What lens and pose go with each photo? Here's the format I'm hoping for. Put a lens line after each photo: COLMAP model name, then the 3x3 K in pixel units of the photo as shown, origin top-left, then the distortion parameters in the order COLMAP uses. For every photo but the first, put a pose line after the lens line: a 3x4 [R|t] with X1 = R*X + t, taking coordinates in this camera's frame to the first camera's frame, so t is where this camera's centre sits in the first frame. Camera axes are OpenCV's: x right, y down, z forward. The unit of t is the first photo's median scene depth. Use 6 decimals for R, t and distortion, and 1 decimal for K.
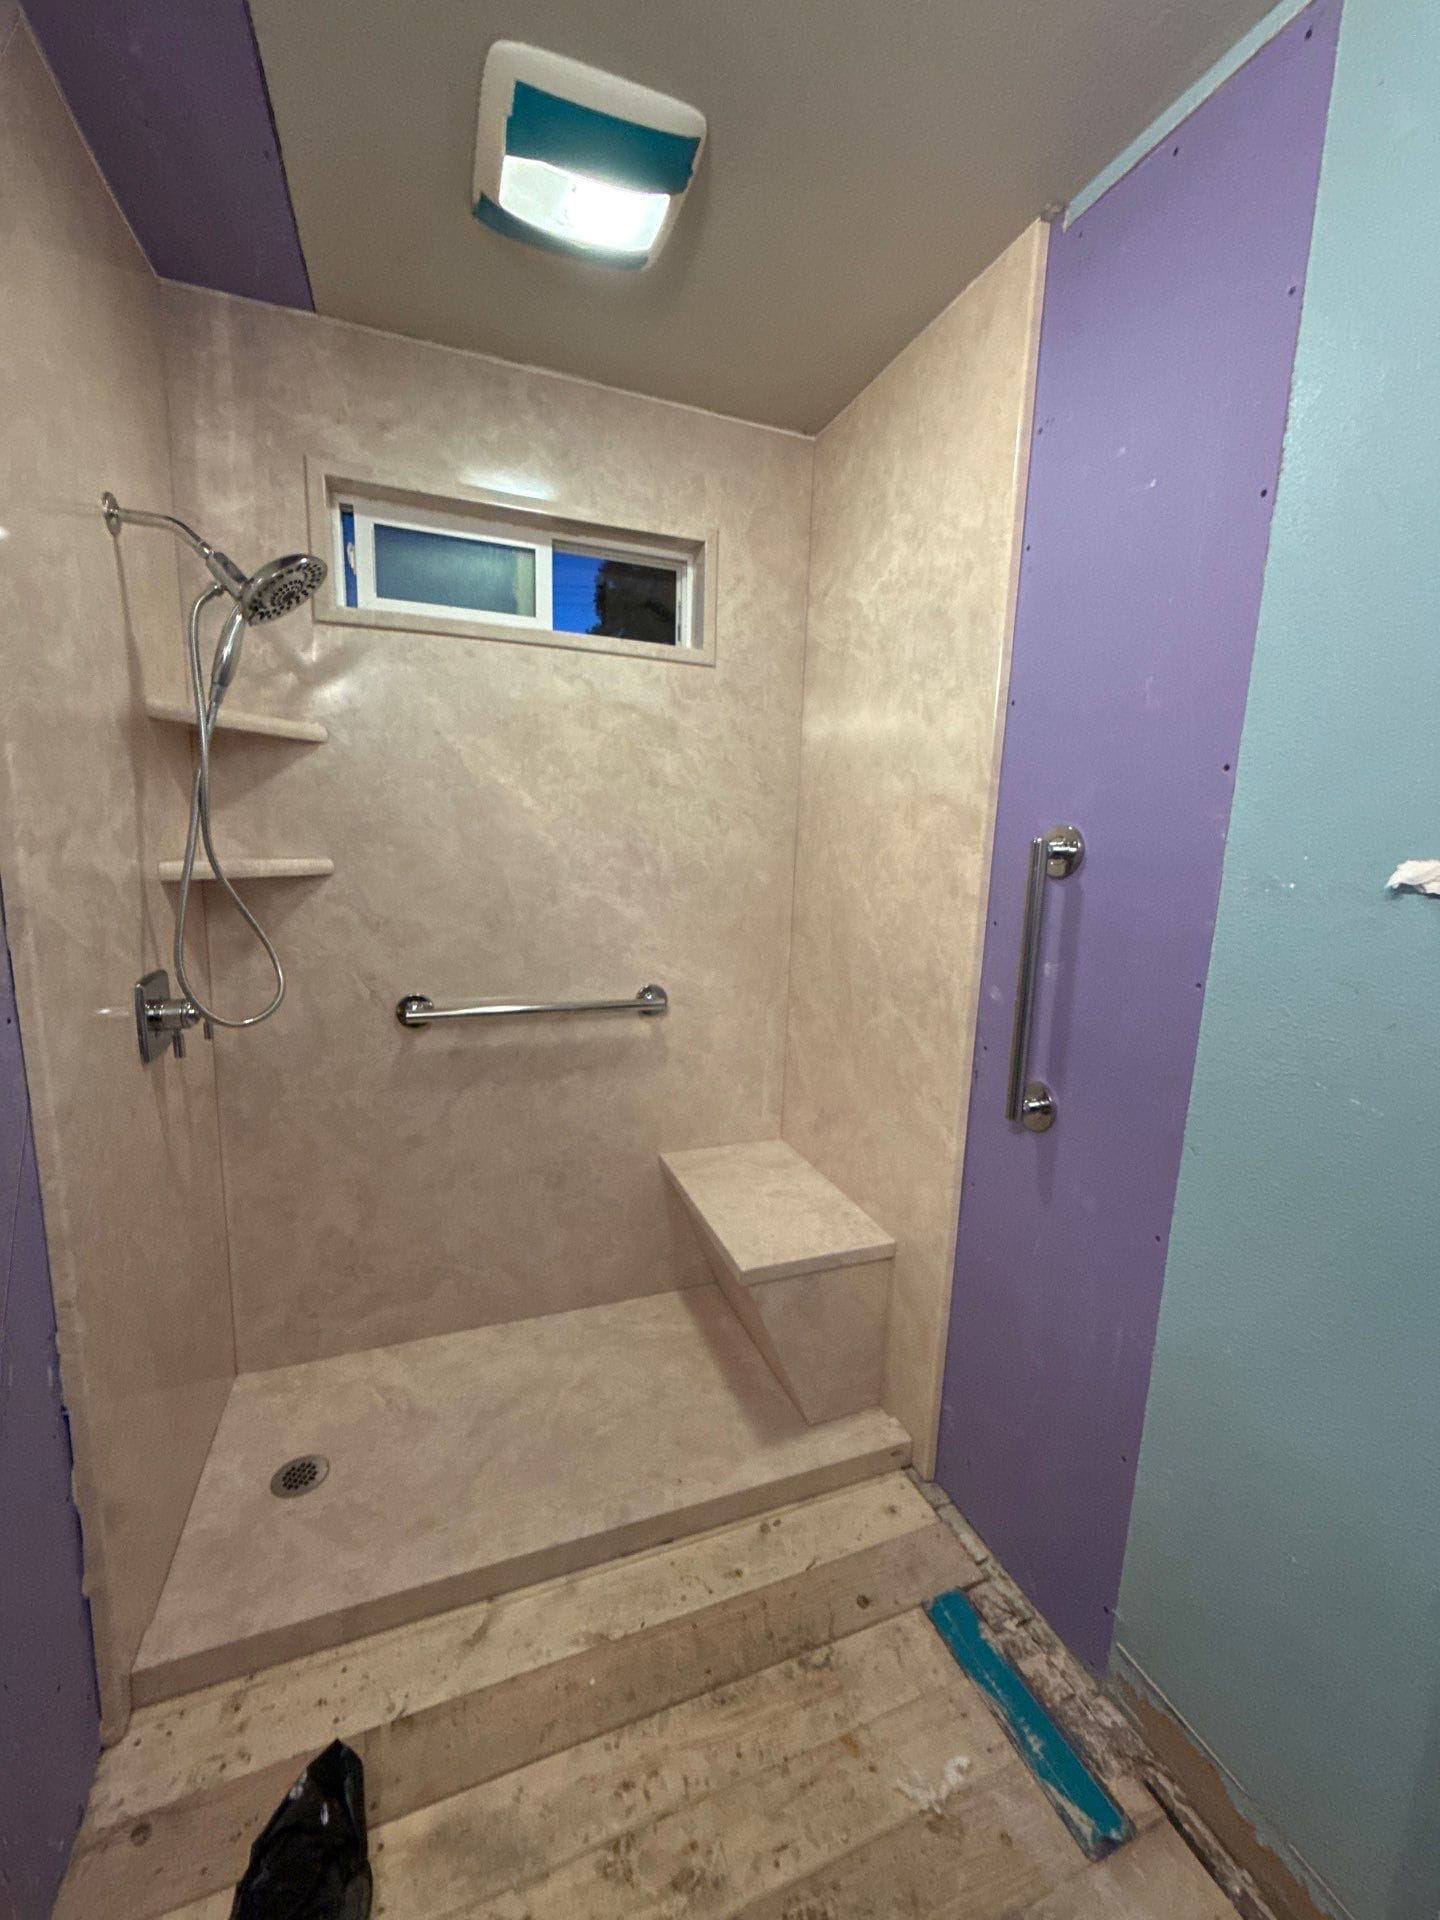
lens RADIAL K [[767.0, 0, 718.8], [0, 767.0, 956.8], [0, 0, 1]] dist [-0.000038, 0.000398]
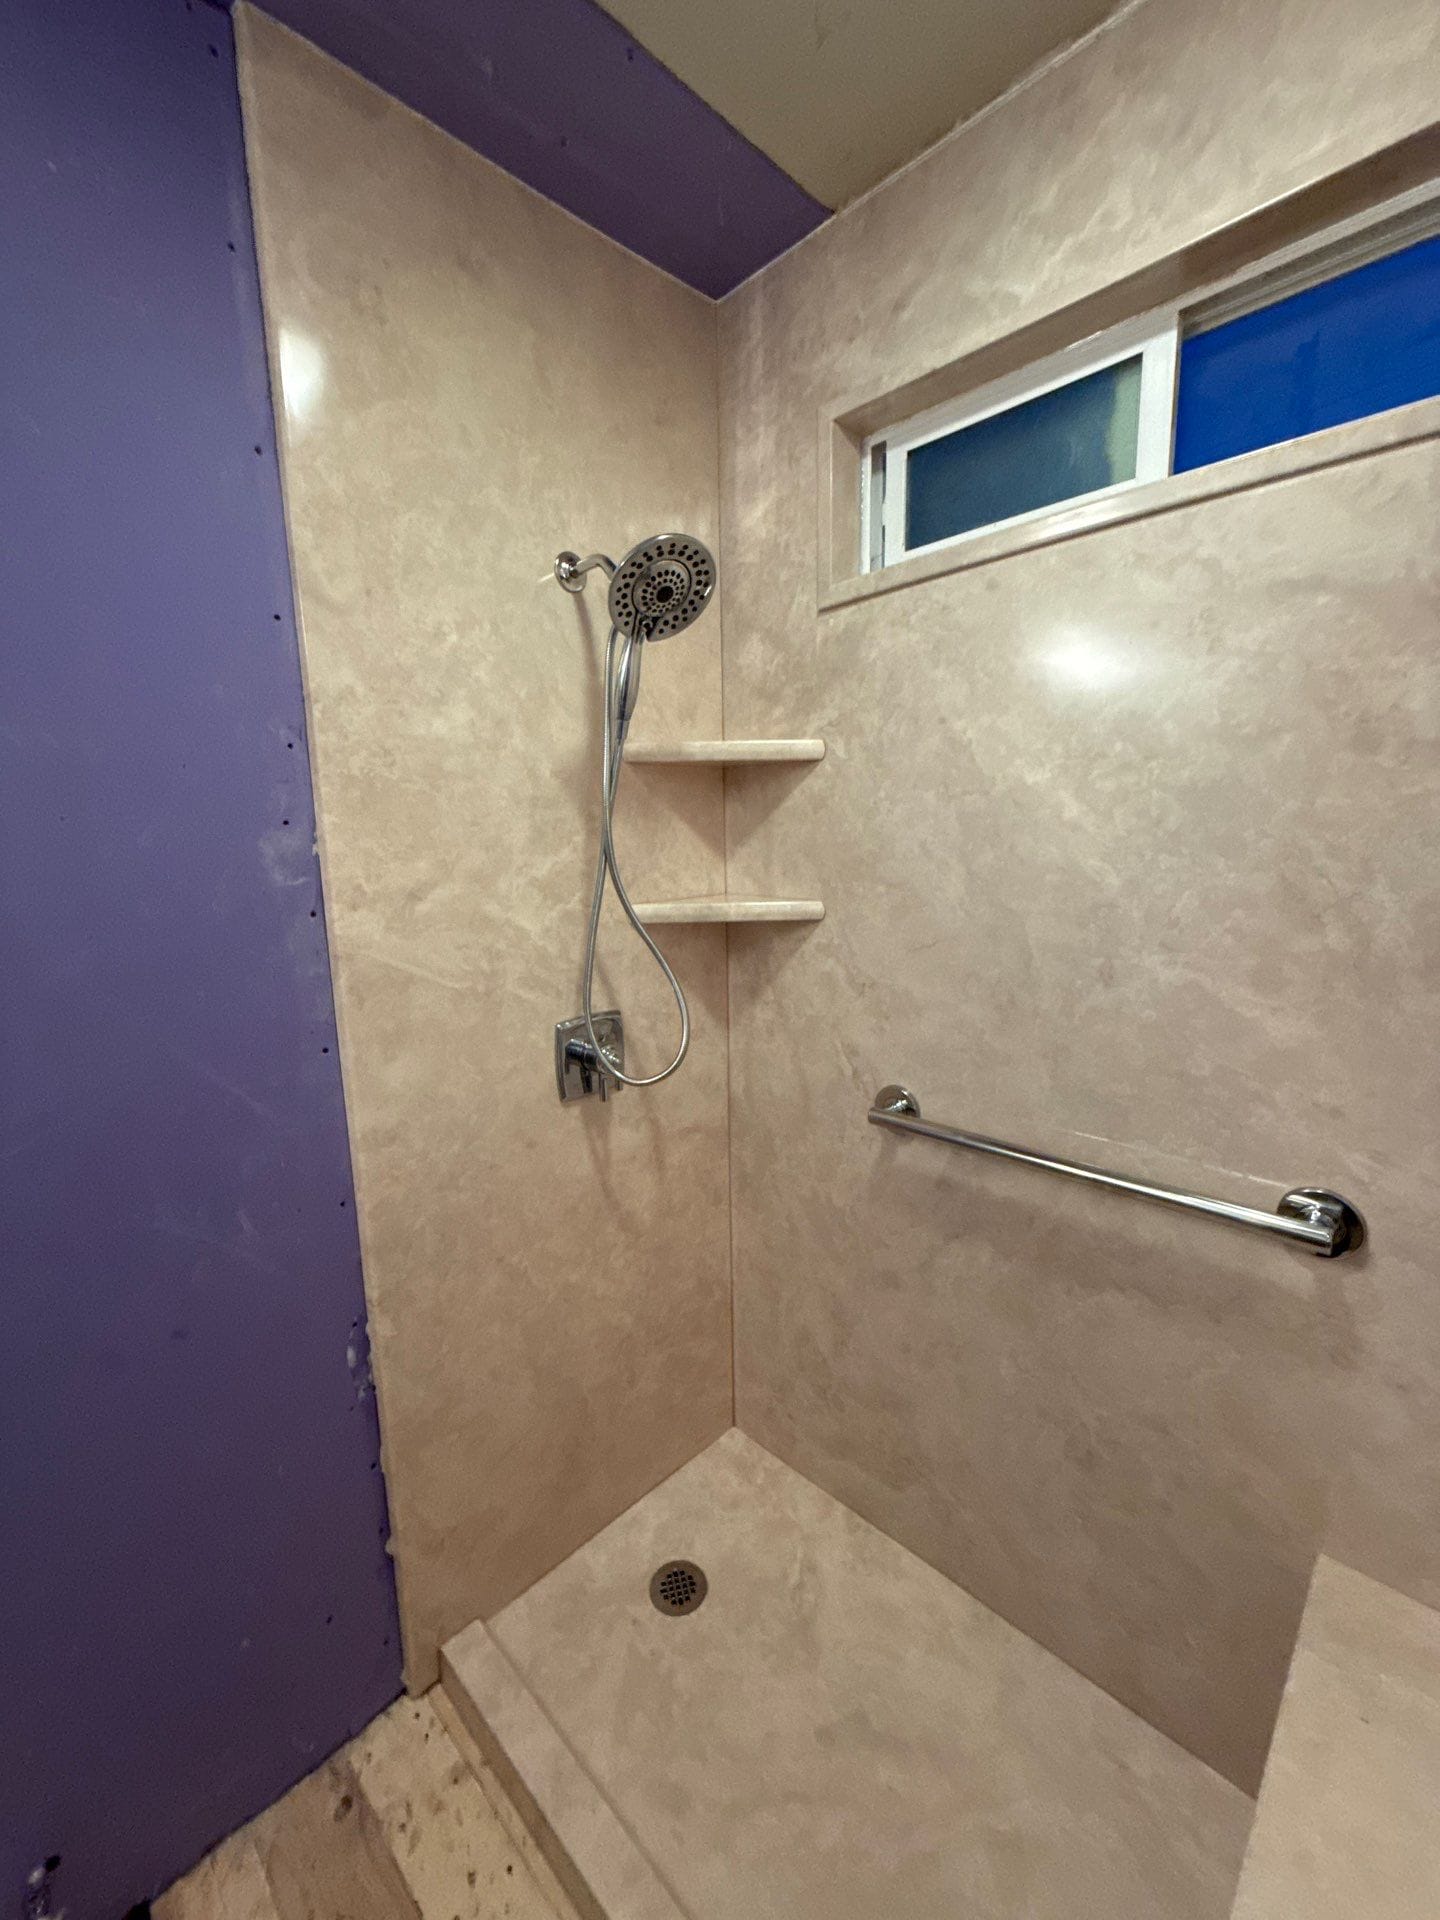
lens RADIAL K [[767.0, 0, 718.8], [0, 767.0, 956.8], [0, 0, 1]] dist [-0.000038, 0.000398]
pose [[0.403830, 0.098282, -0.909539, 0.191916], [-0.109394, 0.992267, 0.058651, -0.100487], [0.908270, 0.075813, 0.411458, 0.547537]]
